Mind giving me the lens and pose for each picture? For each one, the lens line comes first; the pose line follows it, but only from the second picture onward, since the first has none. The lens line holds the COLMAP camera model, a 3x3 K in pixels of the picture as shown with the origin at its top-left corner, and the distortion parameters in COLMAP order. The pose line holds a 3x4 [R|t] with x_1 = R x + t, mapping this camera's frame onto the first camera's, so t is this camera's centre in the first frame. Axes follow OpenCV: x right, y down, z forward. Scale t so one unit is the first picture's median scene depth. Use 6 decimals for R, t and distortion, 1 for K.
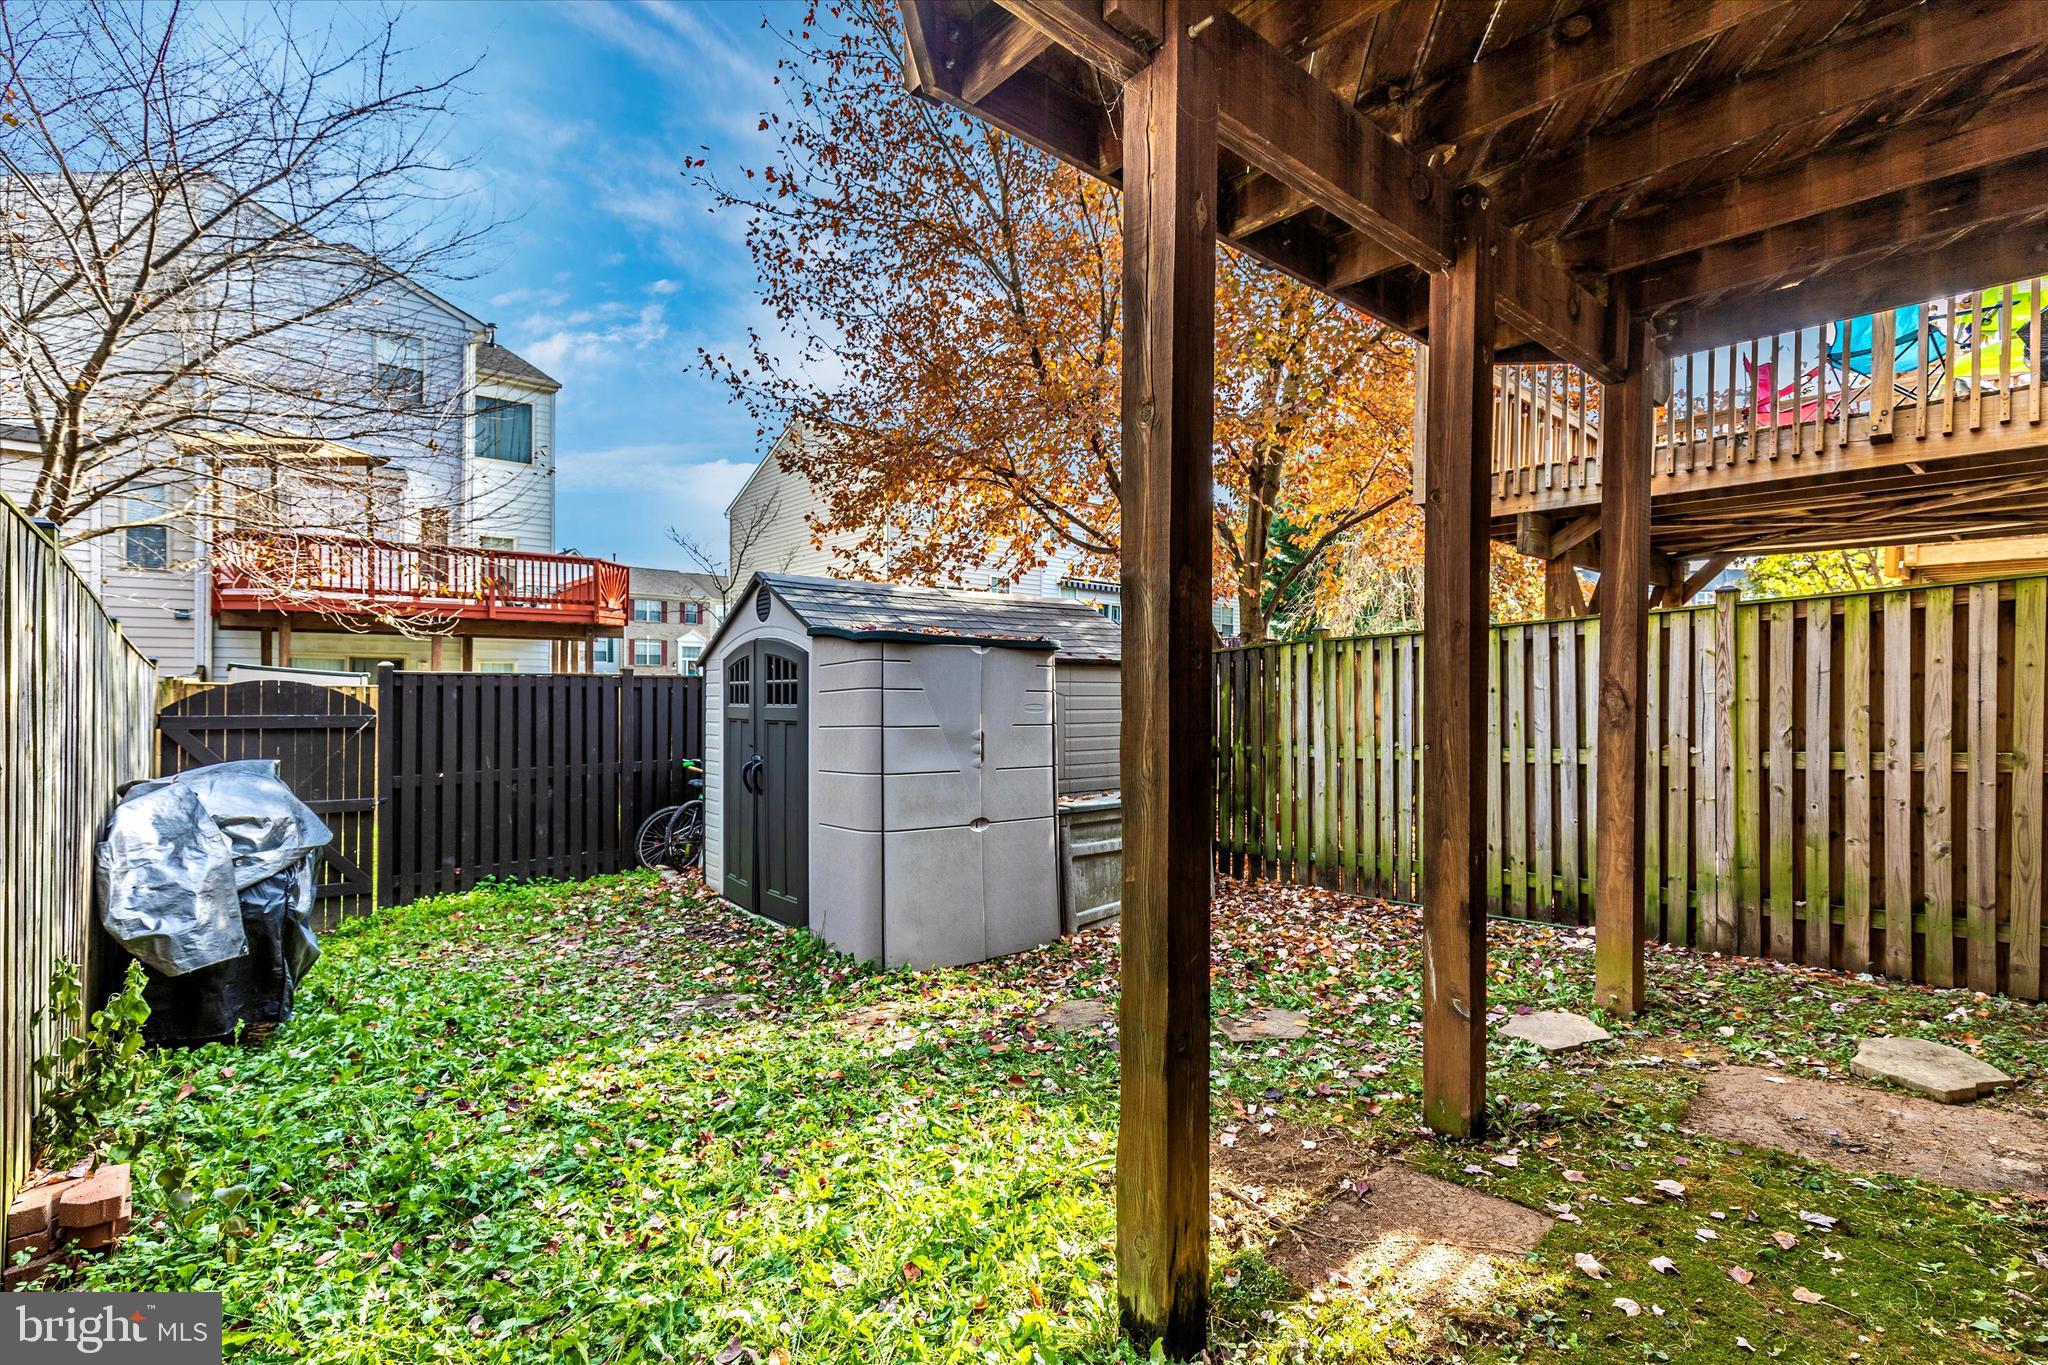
lens RADIAL K [[943.2, 0, 1017.2], [0, 943.2, 678.0], [0, 0, 1]] dist [0.012180, -0.002748]
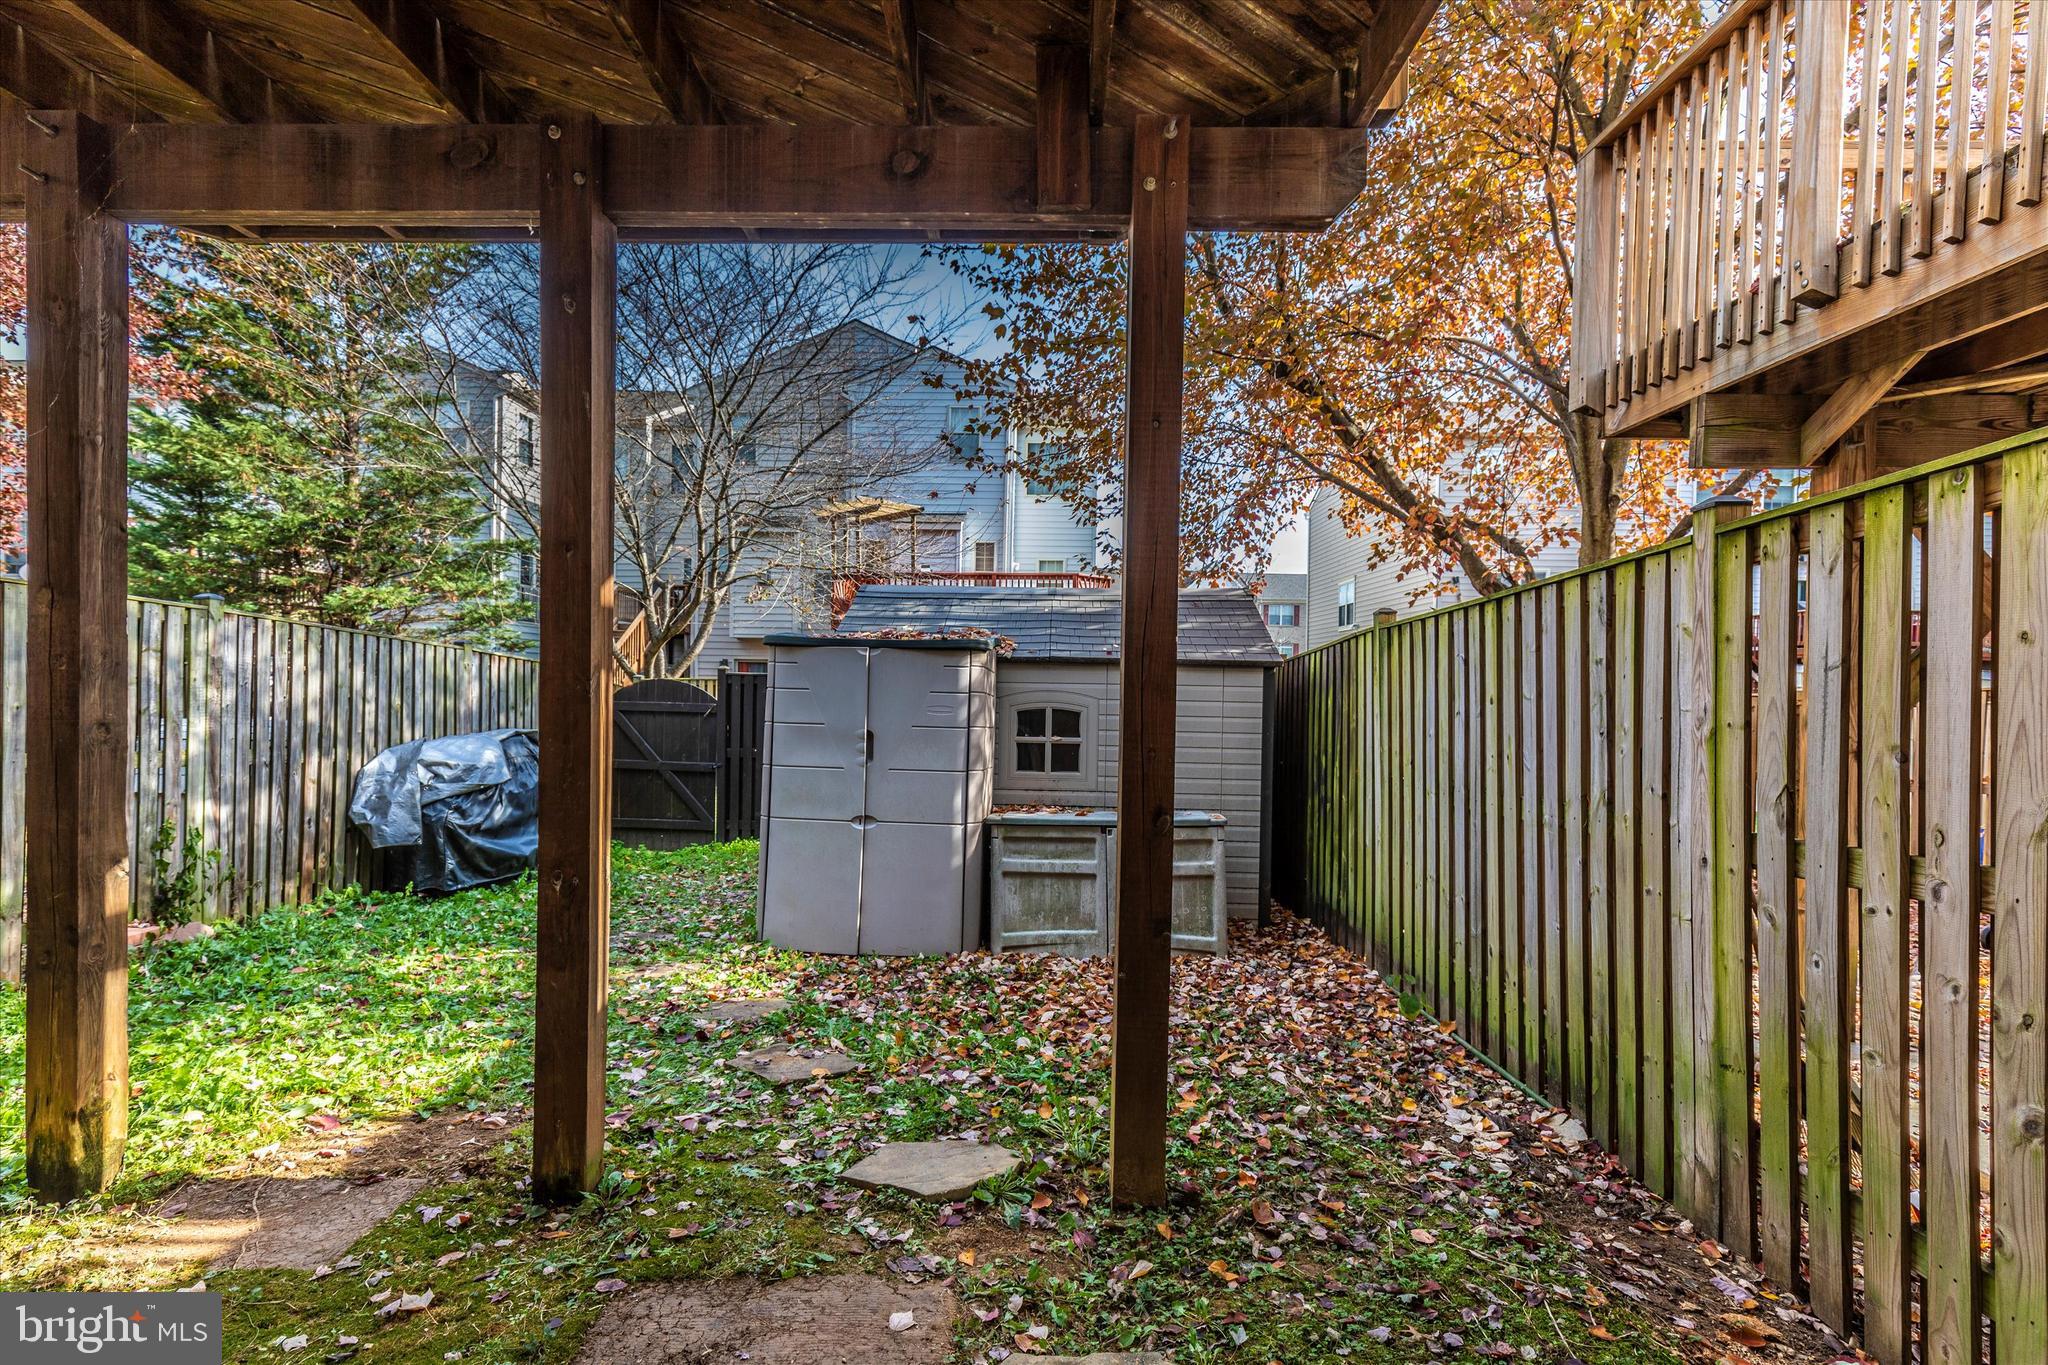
lens RADIAL K [[943.2, 0, 1012.3], [0, 943.2, 683.7], [0, 0, 1]] dist [0.012180, -0.002748]
pose [[0.731917, 0.005778, -0.681369, 0.802754], [-0.003786, 0.999983, 0.004412, 0.000868], [0.681383, -0.000649, 0.731926, 0.375510]]
